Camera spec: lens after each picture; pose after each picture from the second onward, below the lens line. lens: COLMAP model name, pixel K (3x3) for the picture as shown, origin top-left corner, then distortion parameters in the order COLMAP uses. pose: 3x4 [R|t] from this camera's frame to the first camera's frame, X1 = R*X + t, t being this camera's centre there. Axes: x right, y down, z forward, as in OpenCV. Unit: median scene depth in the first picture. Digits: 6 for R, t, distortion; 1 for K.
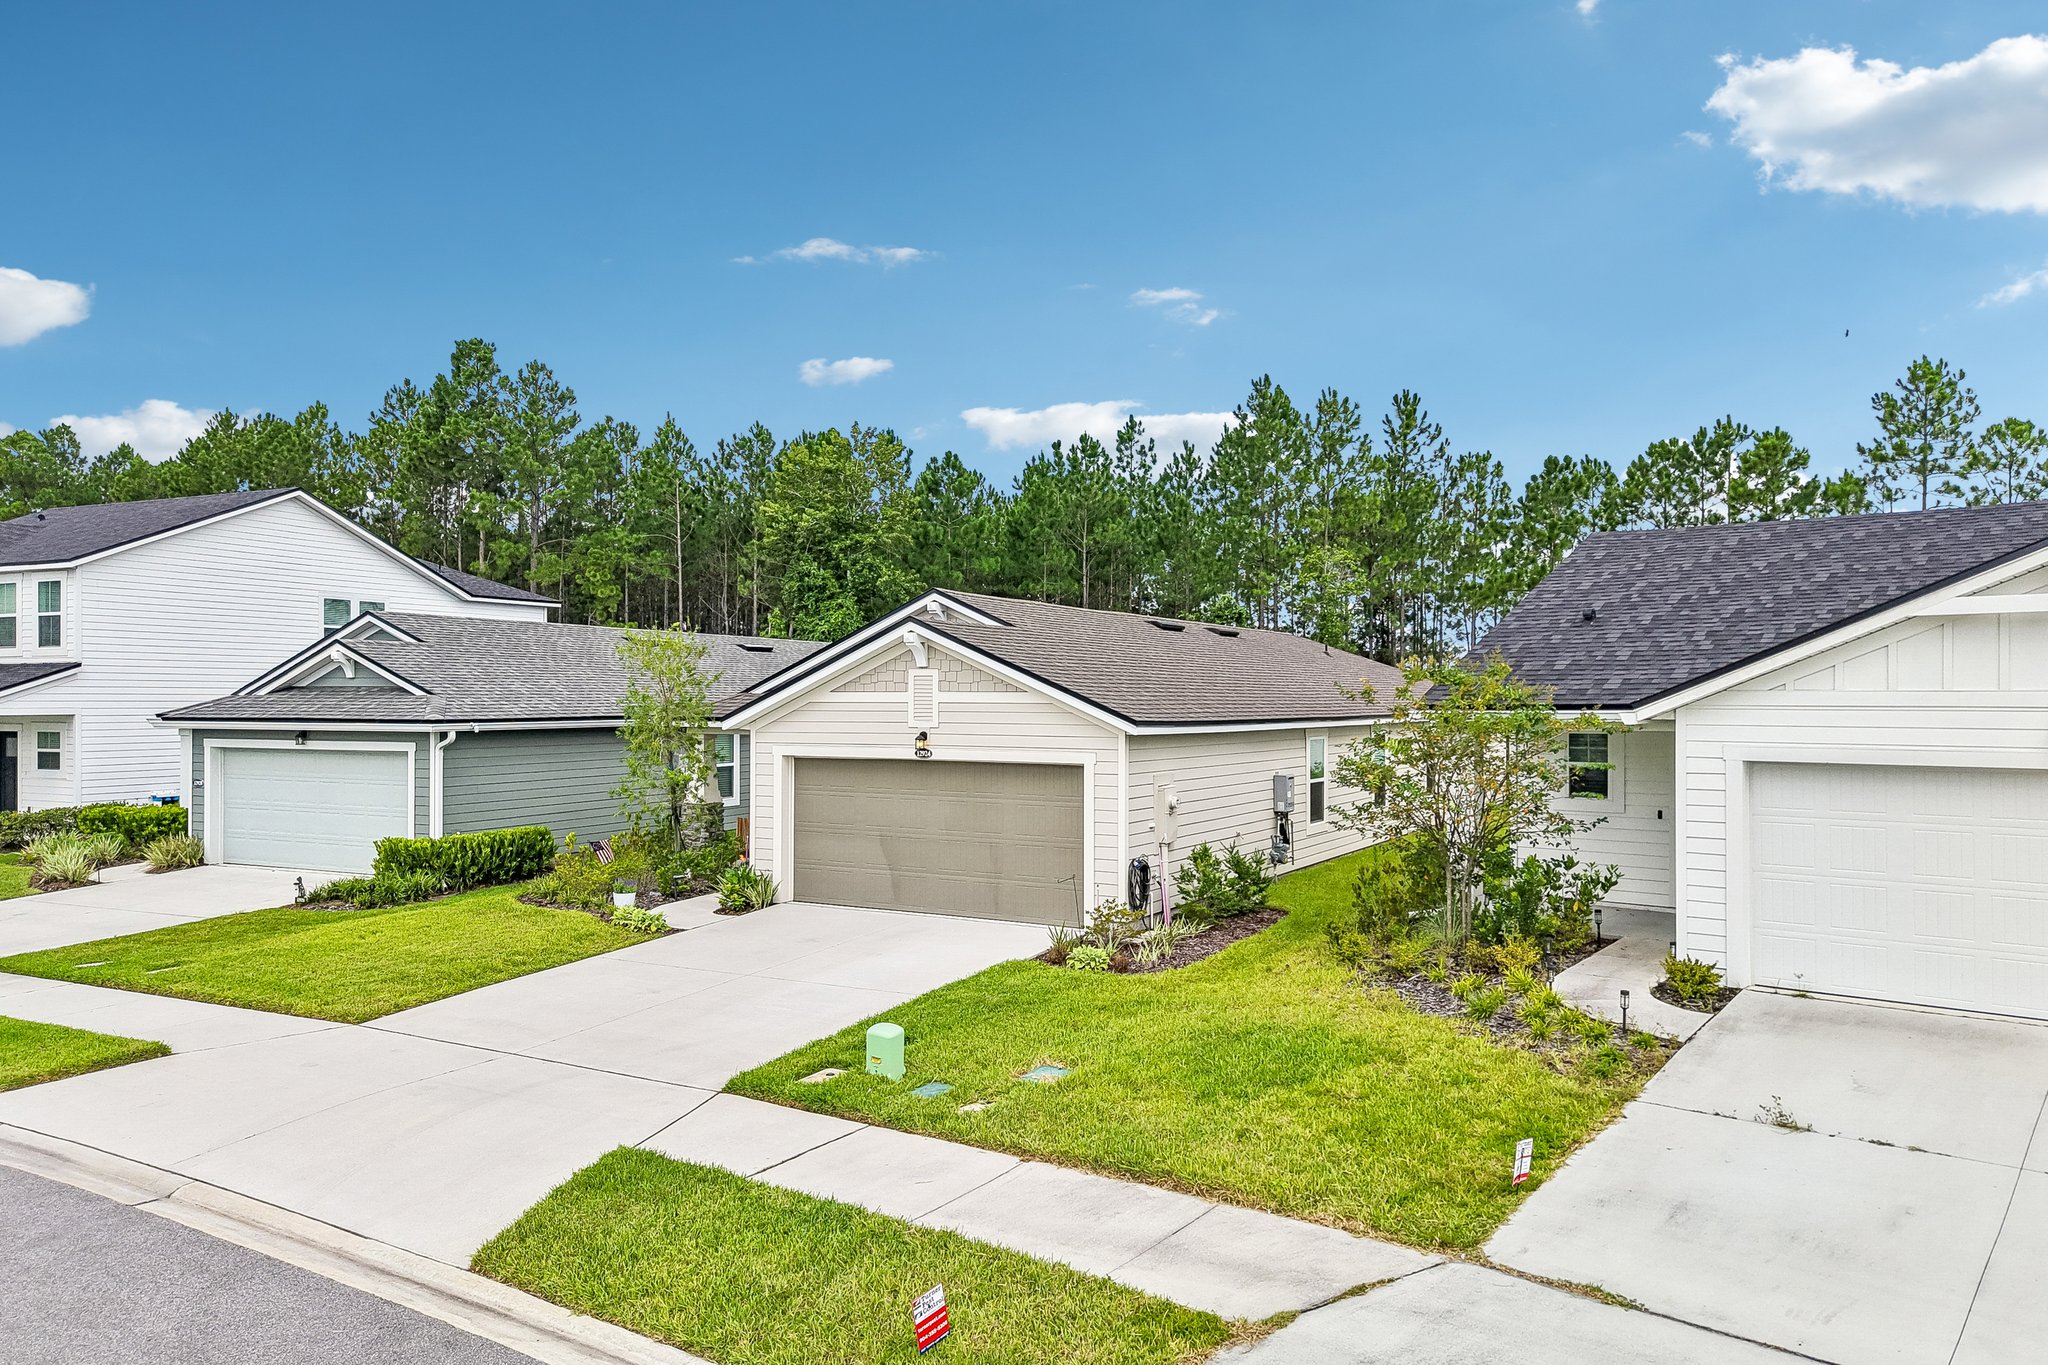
lens RADIAL K [[1427.0, 0, 1018.2], [0, 1427.0, 724.1], [0, 0, 1]] dist [0.202050, -0.346968]
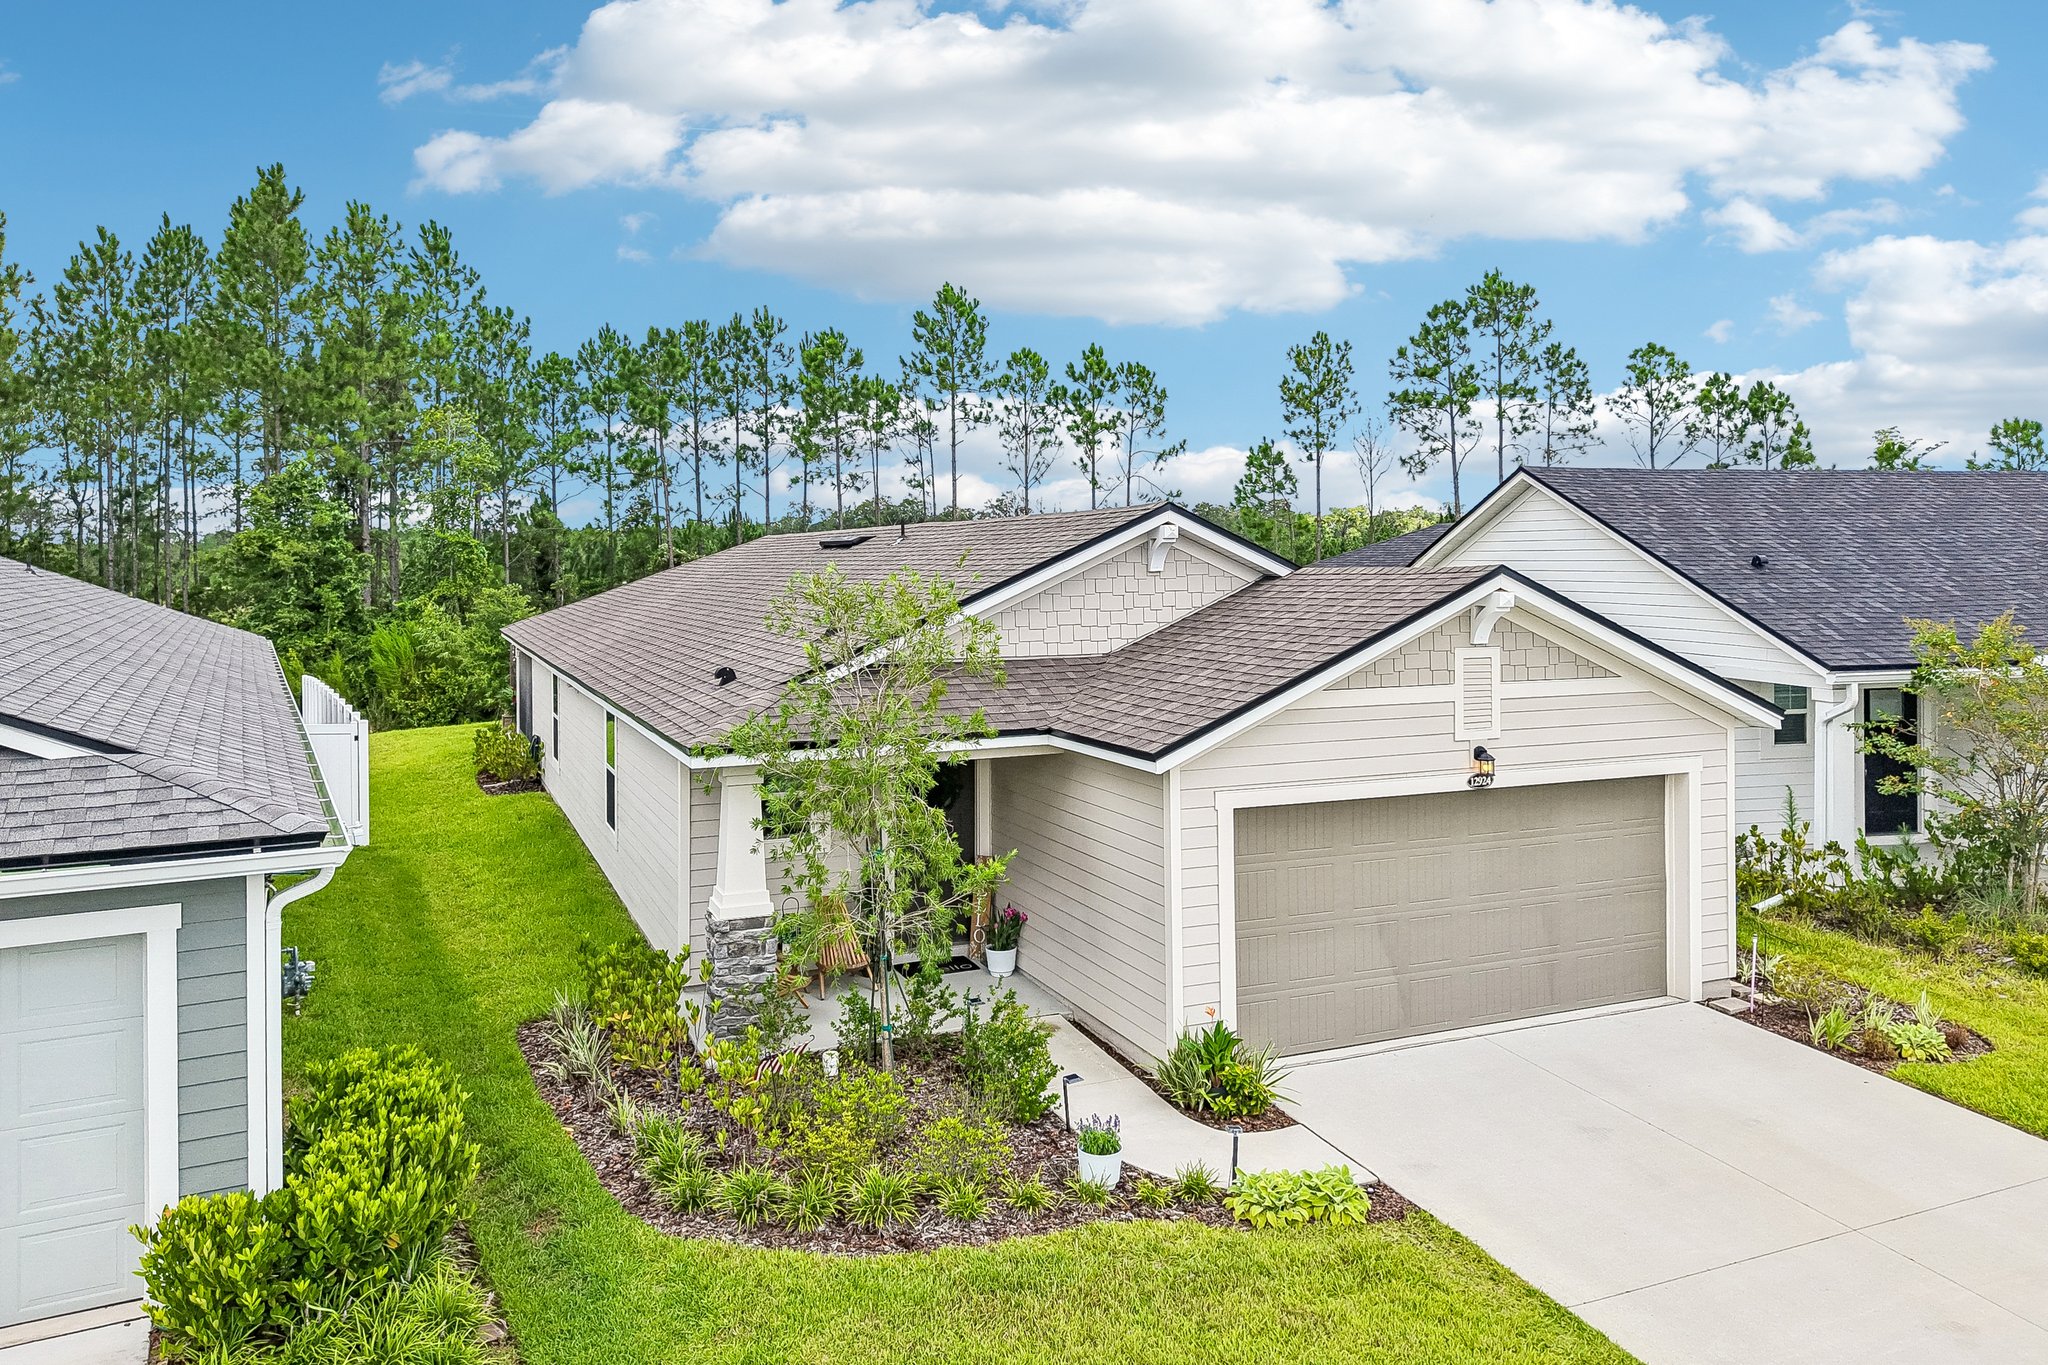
lens RADIAL K [[1456.3, 0, 1026.8], [0, 1456.3, 556.2], [0, 0, 1]] dist [0.006293, -0.009419]
pose [[0.582808, -0.003229, 0.812604, -0.247491], [0.017905, 0.999800, -0.008869, -0.026874], [-0.812413, 0.019719, 0.582749, 0.273906]]
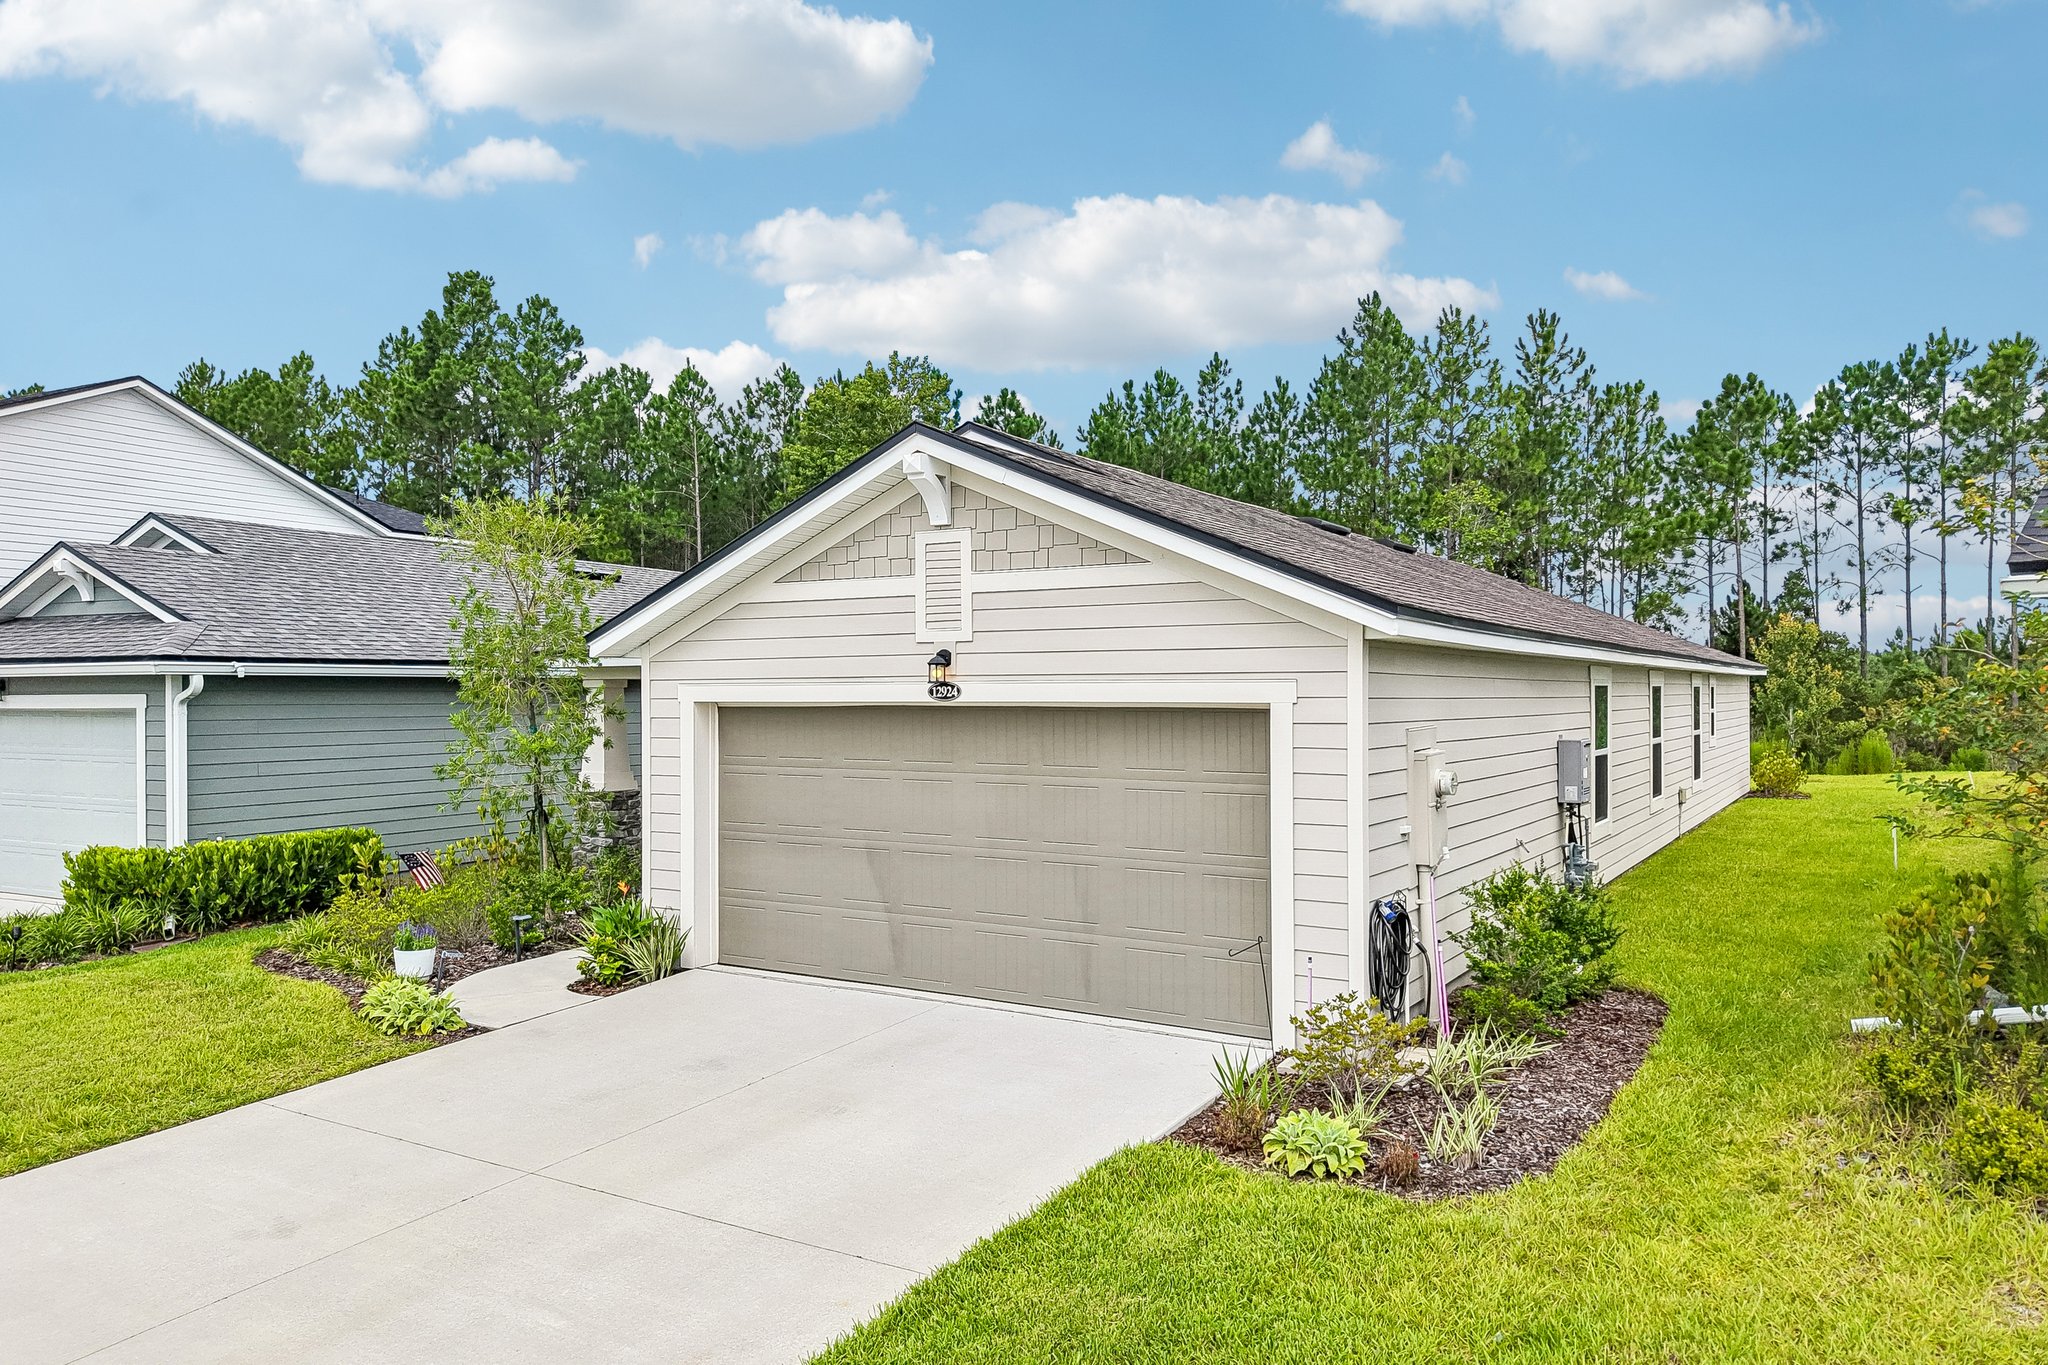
lens RADIAL K [[1436.2, 0, 1033.8], [0, 1436.2, 698.6], [0, 0, 1]] dist [0.091674, -0.089979]
pose [[0.999549, -0.003705, -0.029785, -0.006206], [0.003250, 0.999877, -0.015320, 0.010911], [0.029838, 0.015216, 0.999439, 0.165749]]
